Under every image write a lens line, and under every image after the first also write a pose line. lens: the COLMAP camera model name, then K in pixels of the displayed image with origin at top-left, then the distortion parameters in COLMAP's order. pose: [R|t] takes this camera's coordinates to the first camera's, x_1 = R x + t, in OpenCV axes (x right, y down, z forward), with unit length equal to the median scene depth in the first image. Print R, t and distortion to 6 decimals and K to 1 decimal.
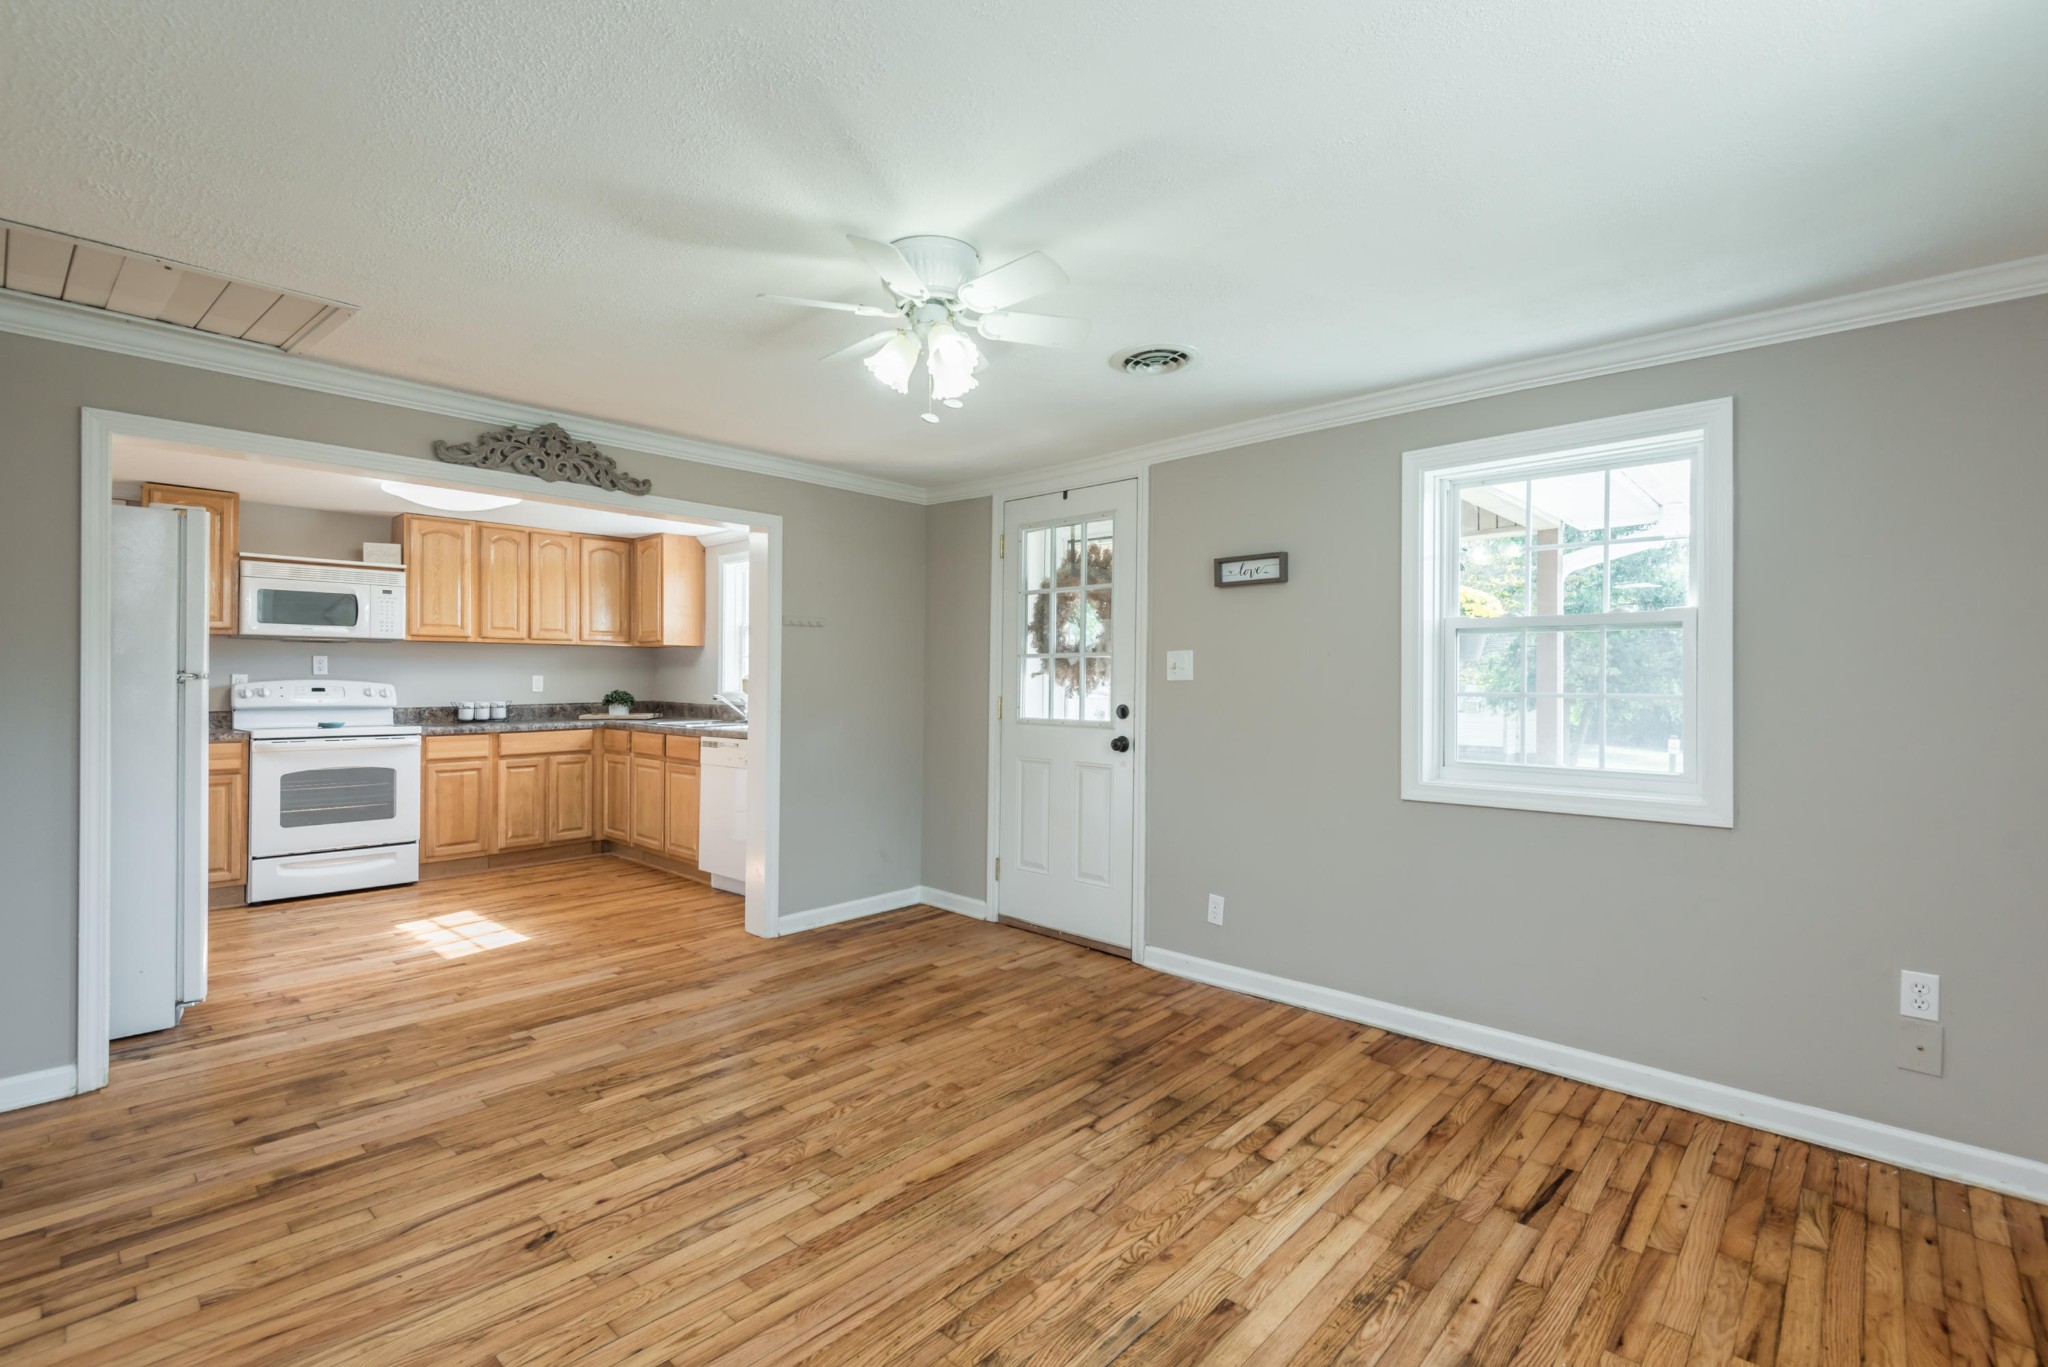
lens RADIAL K [[923.4, 0, 1017.8], [0, 923.4, 677.4], [0, 0, 1]] dist [0.043118, -0.031075]
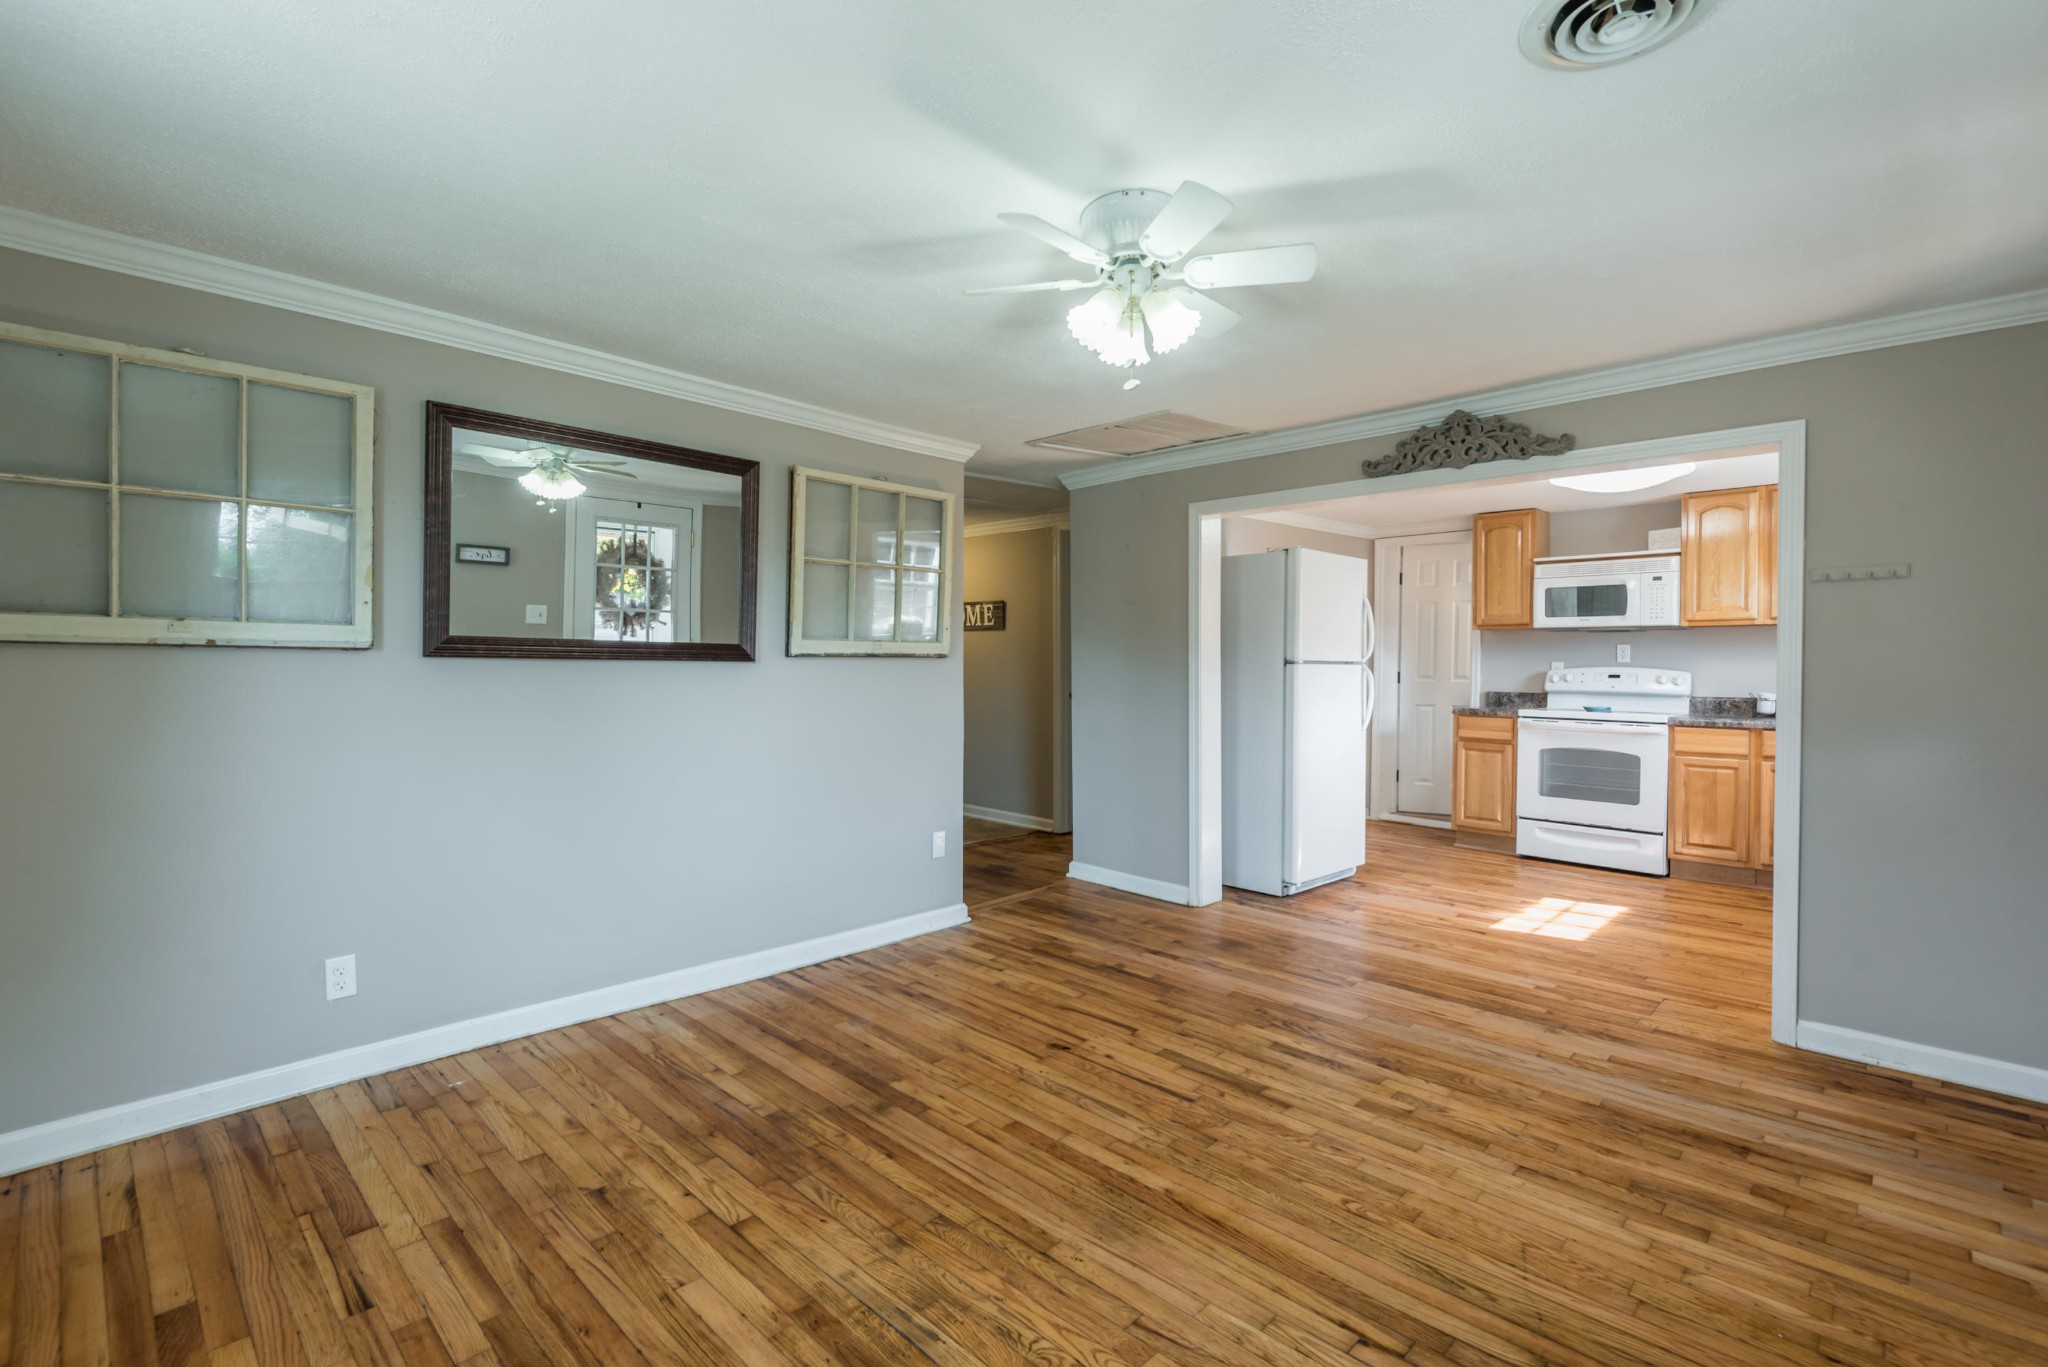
lens RADIAL K [[927.0, 0, 1023.6], [0, 927.0, 673.0], [0, 0, 1]] dist [0.038219, -0.023080]
pose [[-0.024297, 0.006741, -0.999682, 0.520079], [-0.003722, 0.999970, 0.006834, 0.006816], [0.999698, 0.003886, -0.024271, 0.545776]]
